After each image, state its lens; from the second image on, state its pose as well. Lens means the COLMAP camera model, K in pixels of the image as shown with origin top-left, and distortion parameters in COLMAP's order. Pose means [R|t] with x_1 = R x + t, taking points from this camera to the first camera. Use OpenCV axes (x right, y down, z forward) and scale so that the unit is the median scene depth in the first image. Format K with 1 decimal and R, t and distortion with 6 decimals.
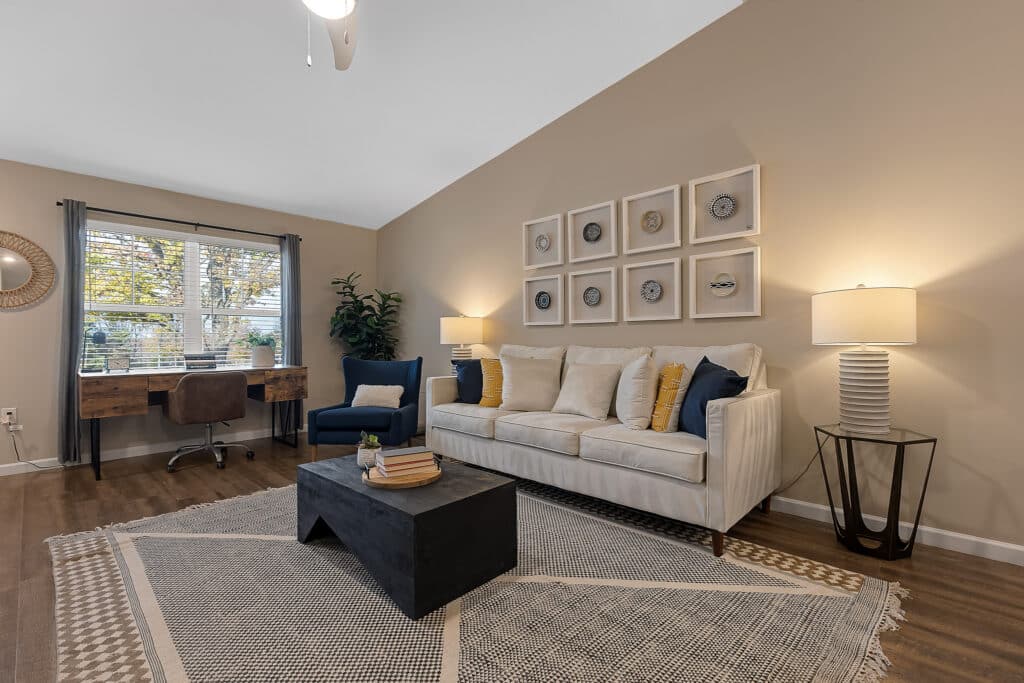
lens RADIAL K [[459.0, 0, 510.2], [0, 459.0, 344.4], [0, 0, 1]] dist [0.008808, -0.001310]
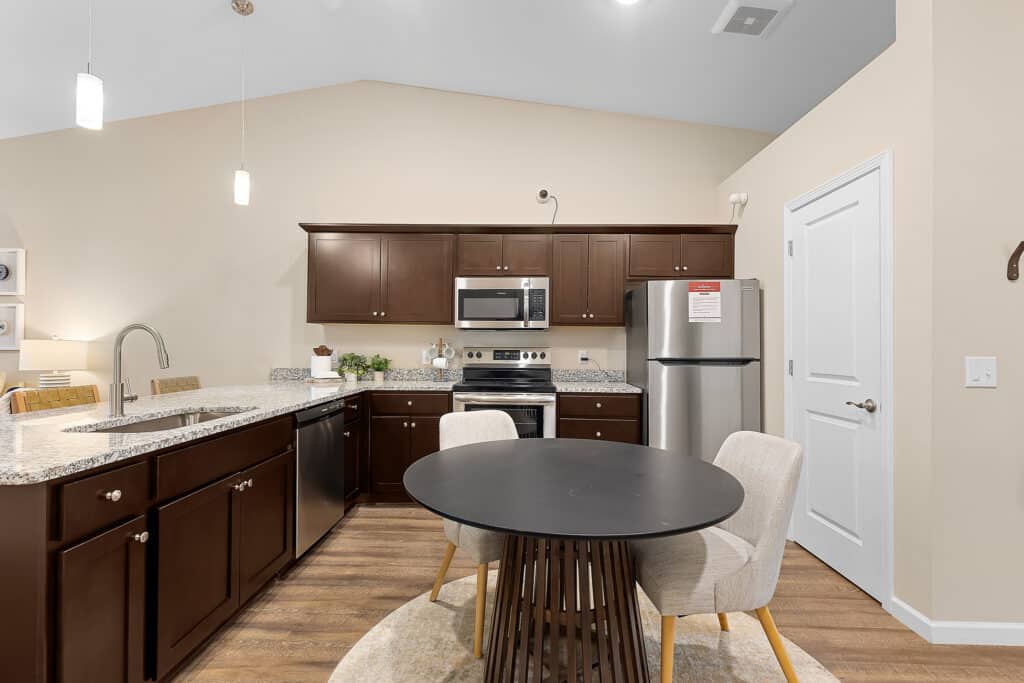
lens RADIAL K [[459.0, 0, 512.7], [0, 459.0, 340.3], [0, 0, 1]] dist [0.008808, -0.001310]
pose [[0.741337, 0.020977, 0.670805, 0.586750], [-0.005853, 0.999675, -0.024793, -0.053221], [-0.671108, 0.014454, 0.741219, -0.963279]]
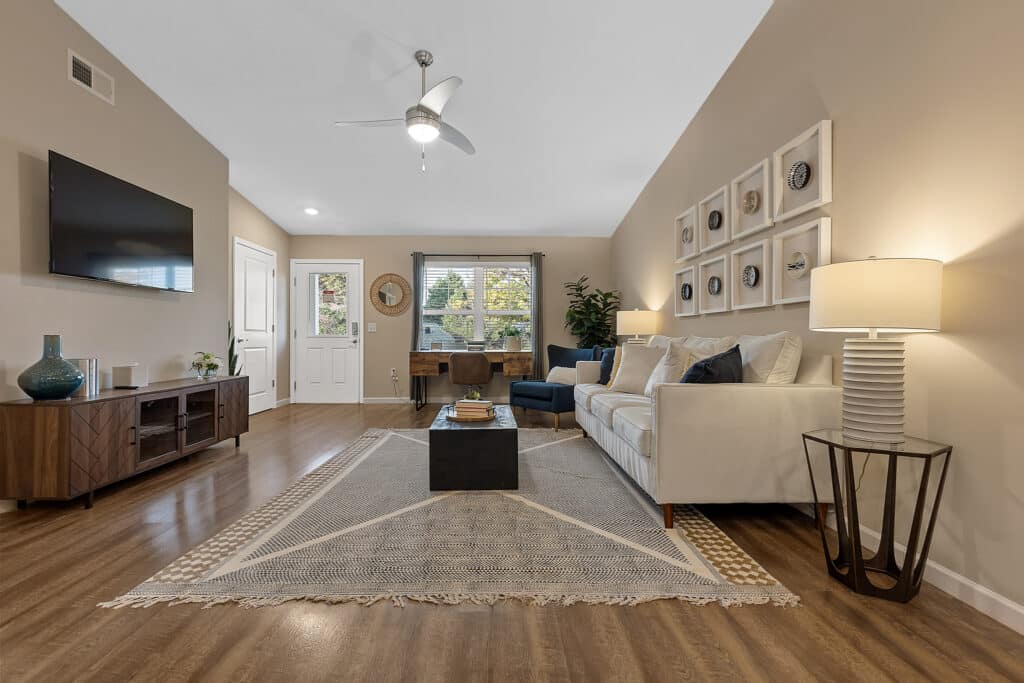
lens RADIAL K [[459.0, 0, 509.4], [0, 459.0, 341.9], [0, 0, 1]] dist [0.008808, -0.001310]
pose [[0.717952, 0.012593, -0.695979, 0.585964], [-0.009129, 0.999921, 0.008676, 0.012497], [0.696033, 0.000125, 0.718010, -0.013219]]
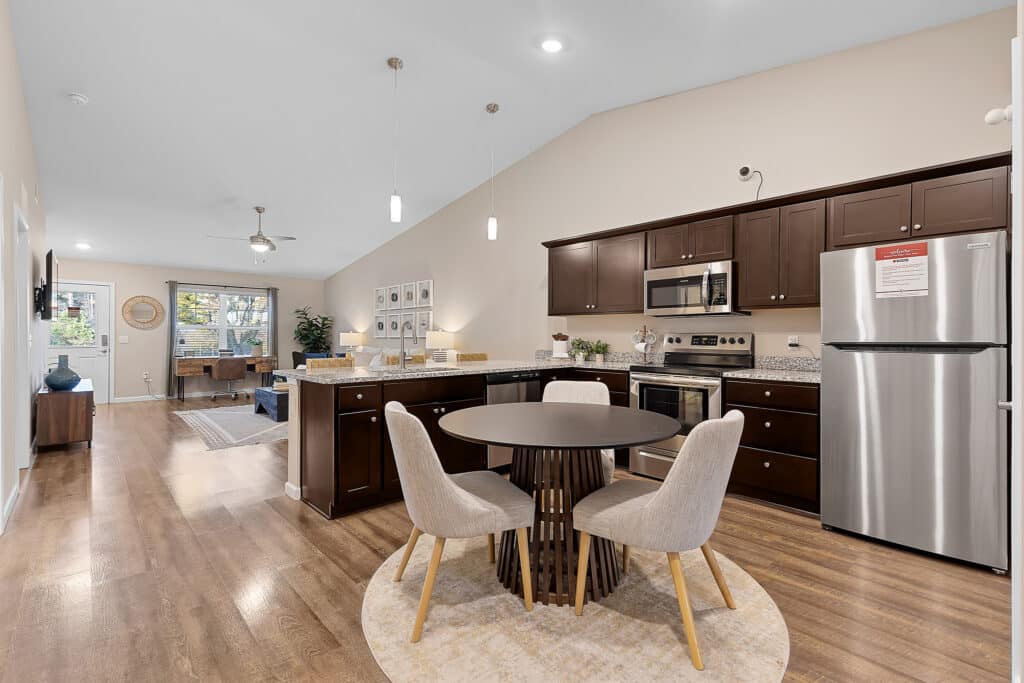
lens RADIAL K [[459.0, 0, 508.5], [0, 459.0, 335.8], [0, 0, 1]] dist [0.008808, -0.001310]
pose [[0.998456, 0.007808, -0.054993, 0.919559], [-0.008290, 0.999929, -0.008556, -0.042256], [0.054923, 0.008998, 0.998450, -1.297848]]
